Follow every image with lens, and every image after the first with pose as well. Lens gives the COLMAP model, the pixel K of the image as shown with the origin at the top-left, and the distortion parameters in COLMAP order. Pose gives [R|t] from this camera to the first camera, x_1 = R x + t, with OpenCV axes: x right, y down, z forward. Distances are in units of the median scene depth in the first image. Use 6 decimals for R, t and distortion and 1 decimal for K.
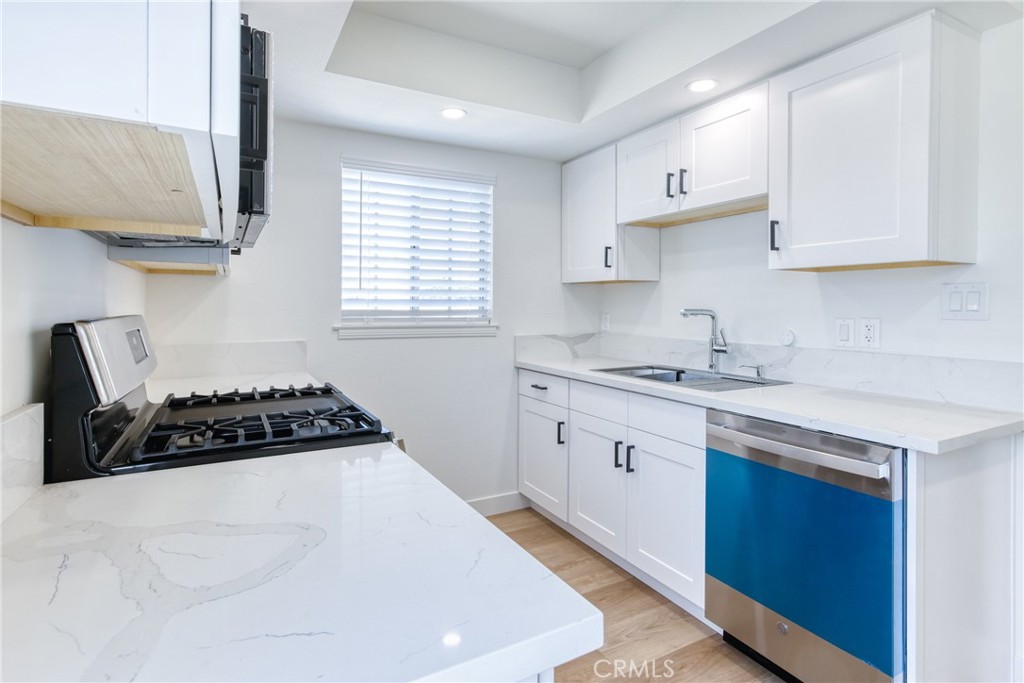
lens RADIAL K [[520.7, 0, 507.6], [0, 520.7, 305.4], [0, 0, 1]] dist [-0.001665, 0.000326]
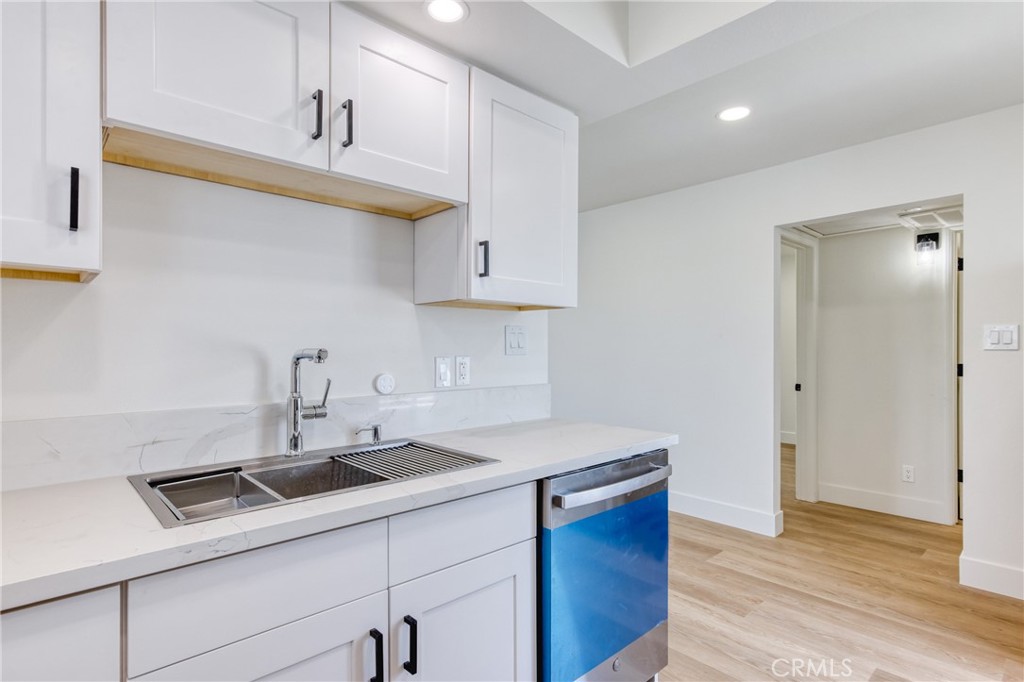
lens RADIAL K [[520.3, 0, 512.3], [0, 520.3, 345.4], [0, 0, 1]] dist [0.001737, 0.000441]
pose [[-0.243328, -0.002332, 0.969941, -0.227166], [-0.002290, 0.999996, 0.001830, 0.002324], [-0.969941, -0.001776, -0.243333, 0.843200]]
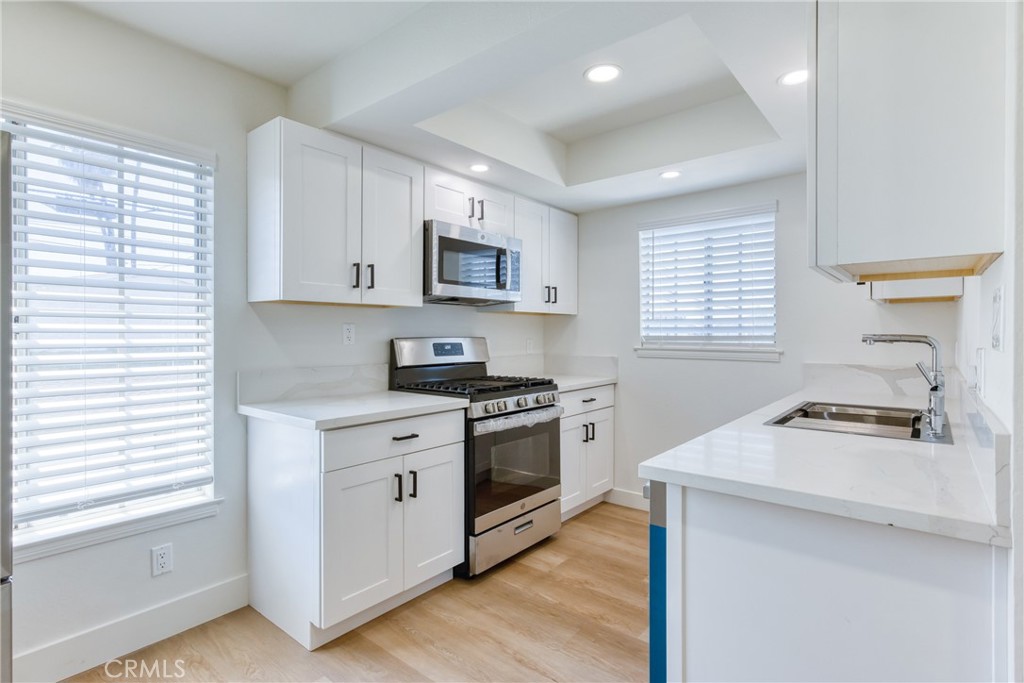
lens RADIAL K [[507.2, 0, 511.8], [0, 507.2, 335.4], [0, 0, 1]] dist [-0.010191, -0.000142]
pose [[0.373208, -0.000525, -0.927747, 0.777238], [0.004237, 0.999990, 0.001139, 0.004925], [0.927738, -0.004355, 0.373207, 0.189663]]
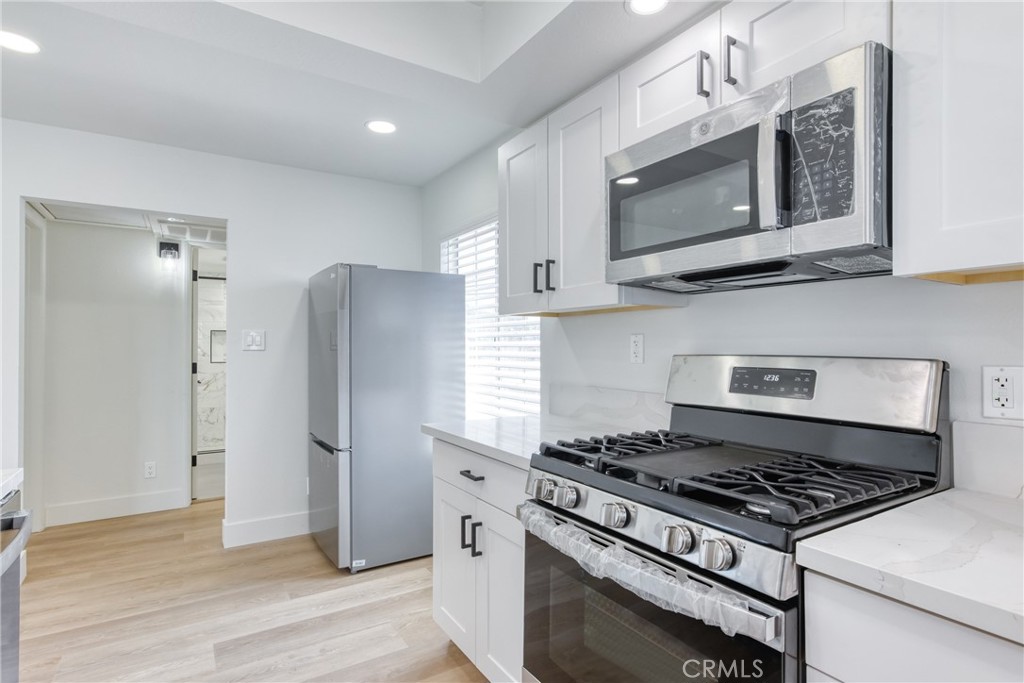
lens RADIAL K [[529.7, 0, 512.0], [0, 529.7, 341.5], [0, 0, 1]] dist [-0.001011, 0.000492]
pose [[-0.998187, -0.005079, -0.059968, -0.034806], [-0.004358, 0.999917, -0.012147, 0.002888], [0.060024, -0.011864, -0.998126, 1.014484]]
